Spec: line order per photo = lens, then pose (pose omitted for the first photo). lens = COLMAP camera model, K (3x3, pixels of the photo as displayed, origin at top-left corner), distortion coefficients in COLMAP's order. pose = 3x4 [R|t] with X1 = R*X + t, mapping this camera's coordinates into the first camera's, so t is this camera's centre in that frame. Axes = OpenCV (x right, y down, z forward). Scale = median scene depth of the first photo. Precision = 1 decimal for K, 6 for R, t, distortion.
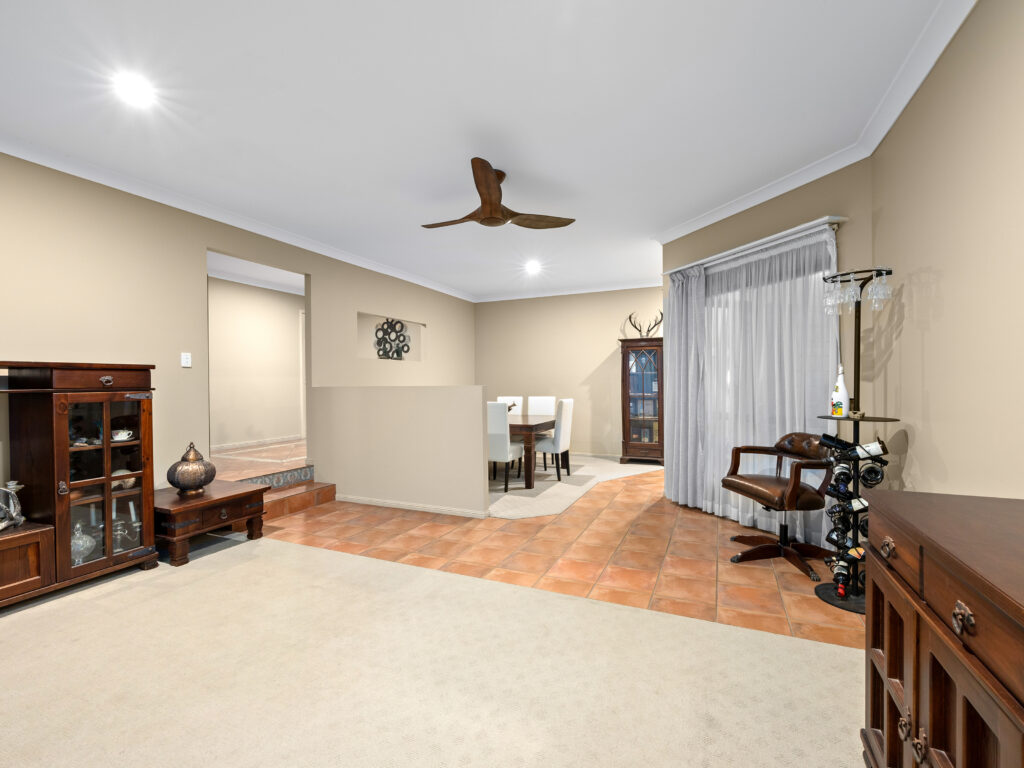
lens RADIAL K [[463.0, 0, 514.0], [0, 463.0, 386.9], [0, 0, 1]] dist [-0.001729, 0.000103]
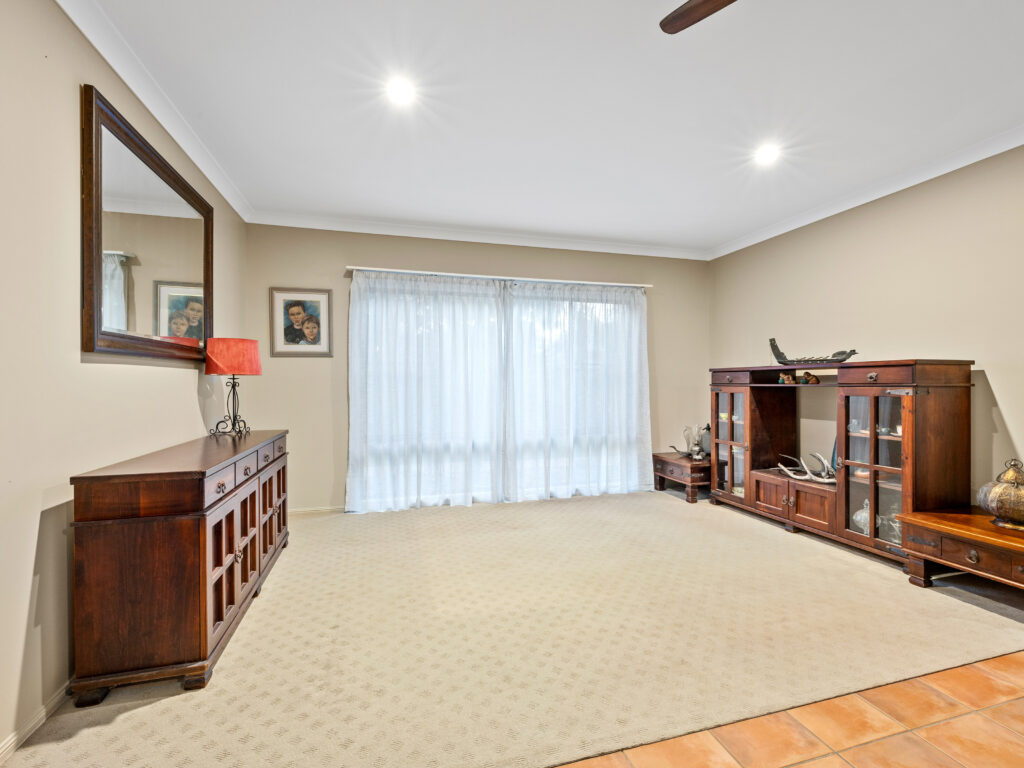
lens RADIAL K [[463.0, 0, 514.6], [0, 463.0, 384.5], [0, 0, 1]] dist [-0.001729, 0.000103]
pose [[-0.768376, 0.010407, -0.639914, 0.476743], [0.005202, 0.999936, 0.010016, -0.010753], [0.639977, 0.004367, -0.768381, 1.318016]]
